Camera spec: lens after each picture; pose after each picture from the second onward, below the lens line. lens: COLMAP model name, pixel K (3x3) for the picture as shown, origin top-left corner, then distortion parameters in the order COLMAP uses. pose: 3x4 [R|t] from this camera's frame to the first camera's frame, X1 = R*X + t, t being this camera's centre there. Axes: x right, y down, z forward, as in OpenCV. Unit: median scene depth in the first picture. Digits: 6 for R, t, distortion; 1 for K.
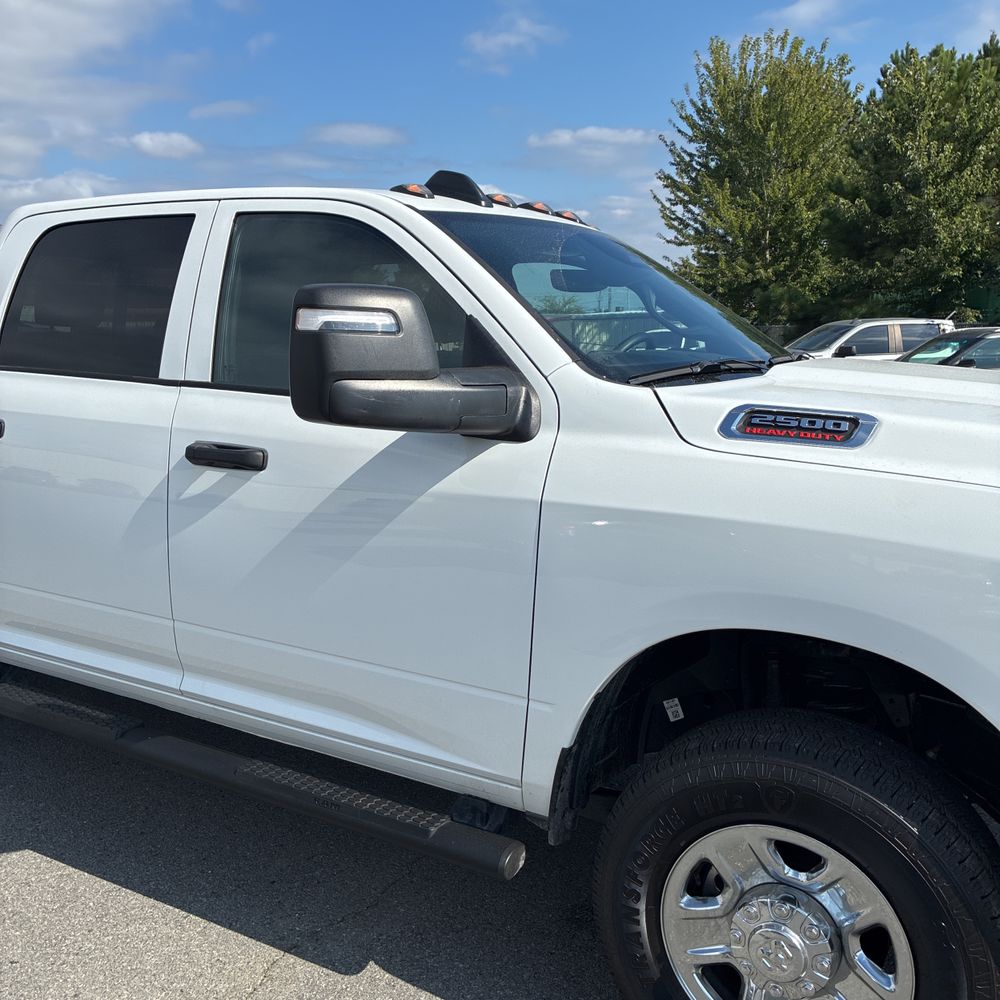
lens RADIAL K [[1021.2, 0, 500.4], [0, 1021.2, 484.4], [0, 0, 1]] dist [0.018413, 0.016171]
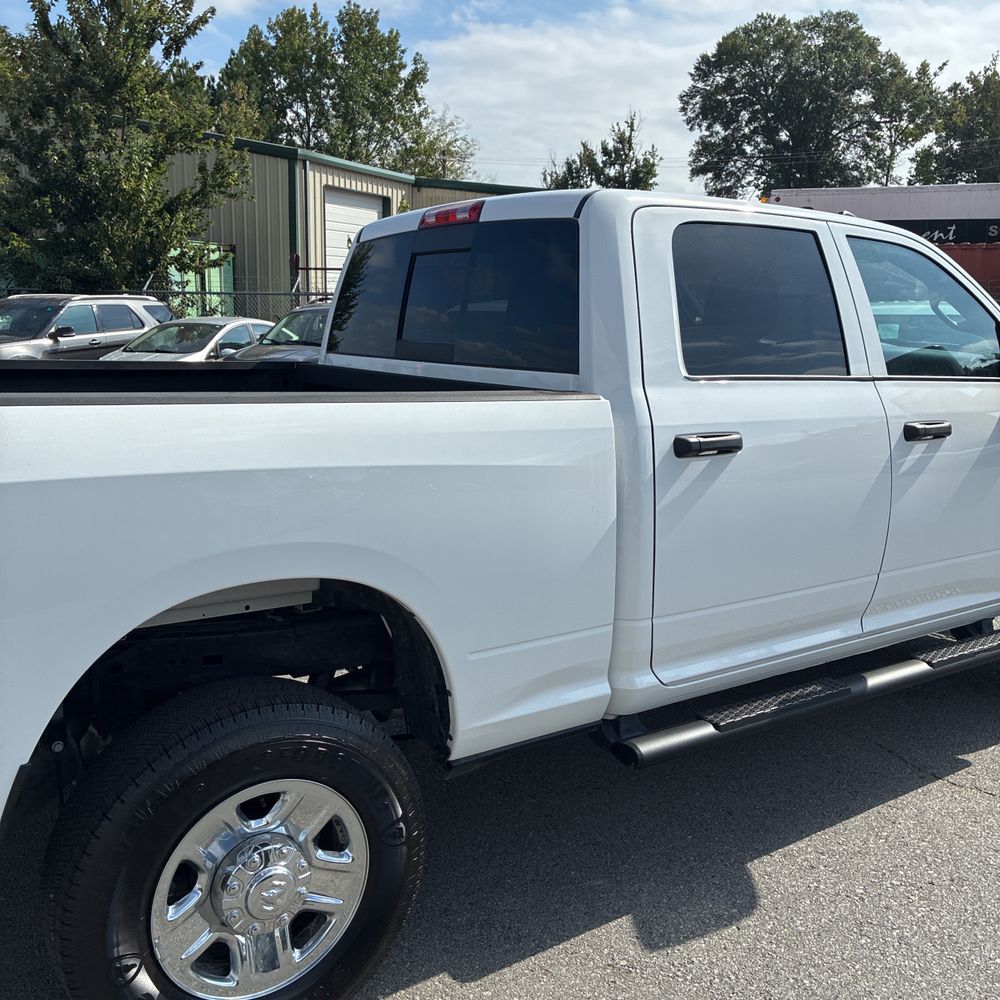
lens RADIAL K [[1013.0, 0, 512.2], [0, 1013.0, 492.7], [0, 0, 1]] dist [0.014017, 0.030952]
pose [[0.408231, -0.163850, 0.898054, -0.202912], [0.118354, 0.984957, 0.125905, -0.021605], [-0.905174, 0.054890, 0.421483, 0.114357]]
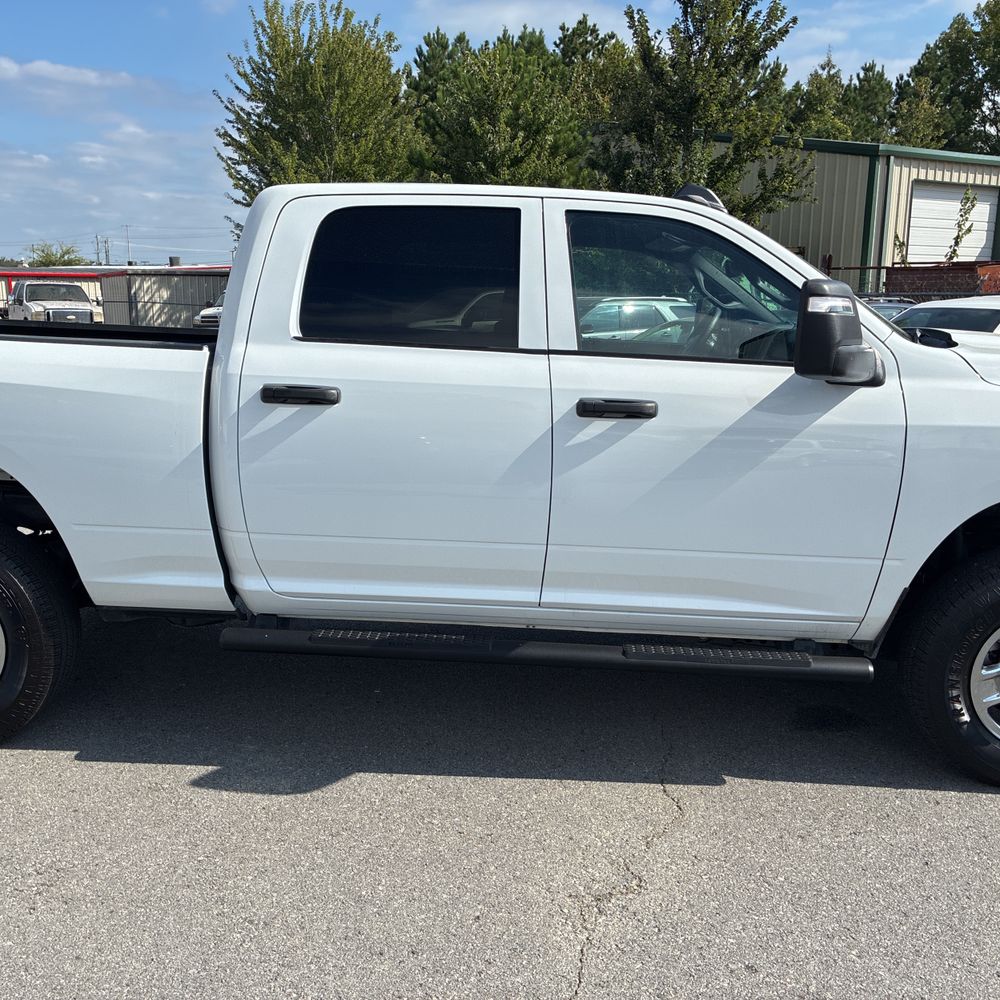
lens RADIAL K [[1016.3, 0, 511.4], [0, 1016.3, 500.2], [0, 0, 1]] dist [0.014835, 0.011301]
pose [[0.887035, -0.081250, 0.454497, -0.117754], [0.057308, 0.996157, 0.066235, -0.000701], [-0.458132, -0.032706, 0.888282, -0.007632]]
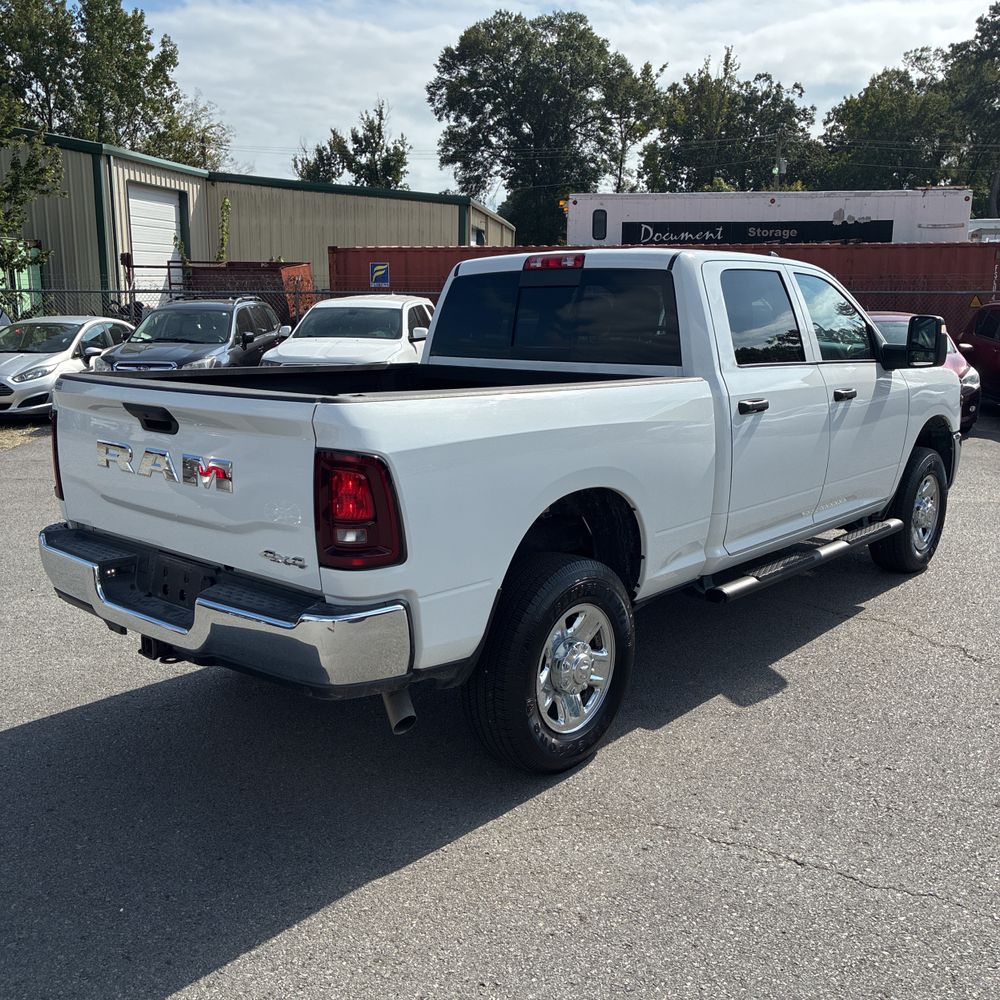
lens RADIAL K [[1012.3, 0, 498.8], [0, 1012.3, 491.7], [0, 0, 1]] dist [0.010305, 0.047662]
pose [[0.184953, -0.193428, 0.963524, -0.296770], [0.140534, 0.975568, 0.168870, -0.034655], [-0.972647, 0.104174, 0.207618, 0.155871]]
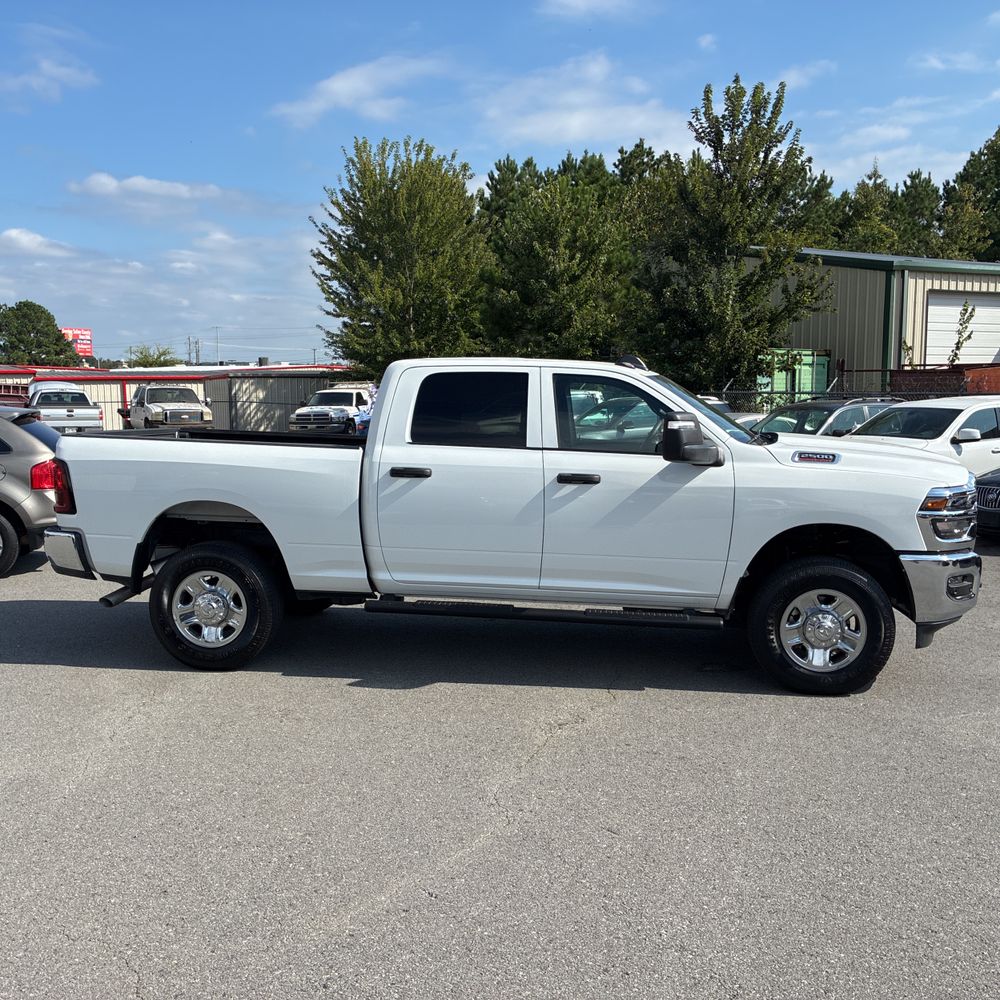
lens RADIAL K [[1021.2, 0, 500.4], [0, 1021.2, 484.4], [0, 0, 1]] dist [0.018413, 0.016171]
pose [[0.921284, -0.036610, 0.387162, -0.164420], [0.057453, 0.997448, -0.042394, 0.009077], [-0.384622, 0.061300, 0.921036, -0.134355]]
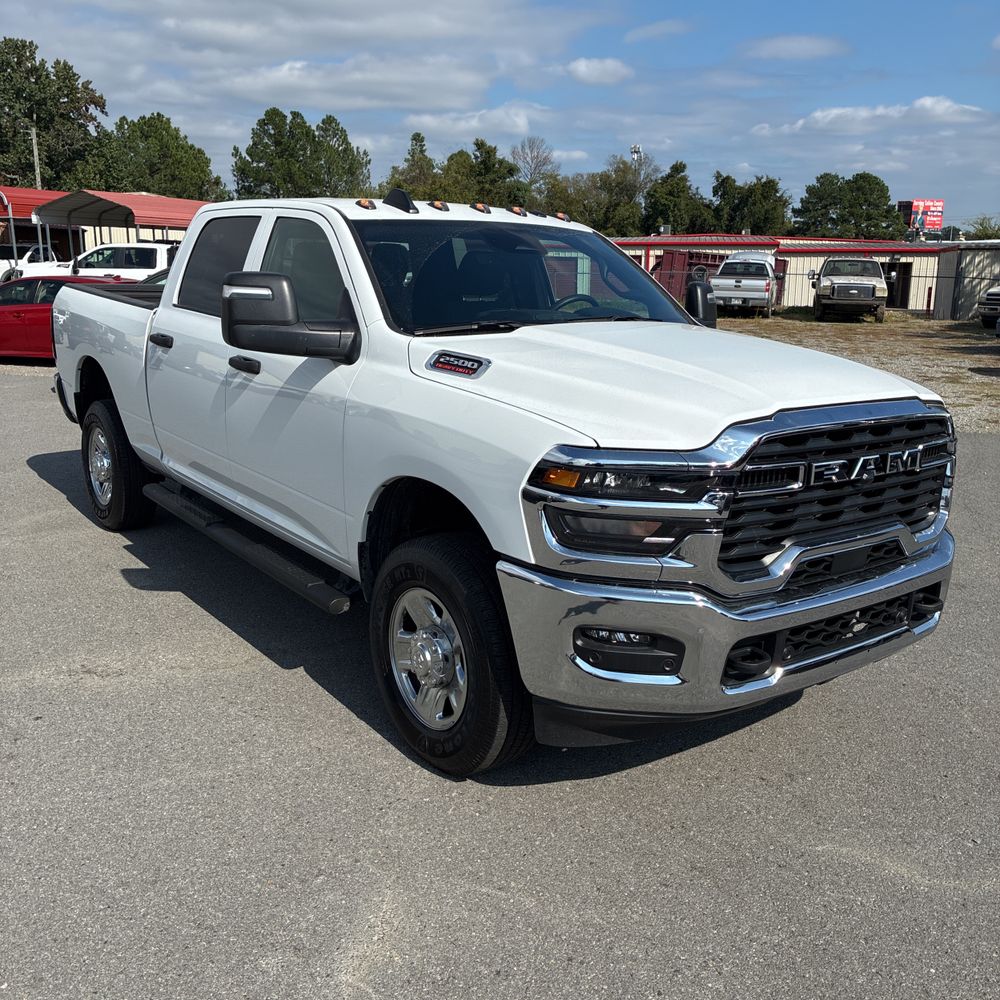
lens RADIAL K [[1012.0, 0, 500.0], [0, 1012.0, 500.0], [0, 0, 1]] dist [0.026544, -0.006405]
pose [[0.923512, 0.106841, -0.368389, 0.094616], [-0.075178, 0.992213, 0.099302, -0.000479], [0.376130, -0.064012, 0.924353, -0.052196]]
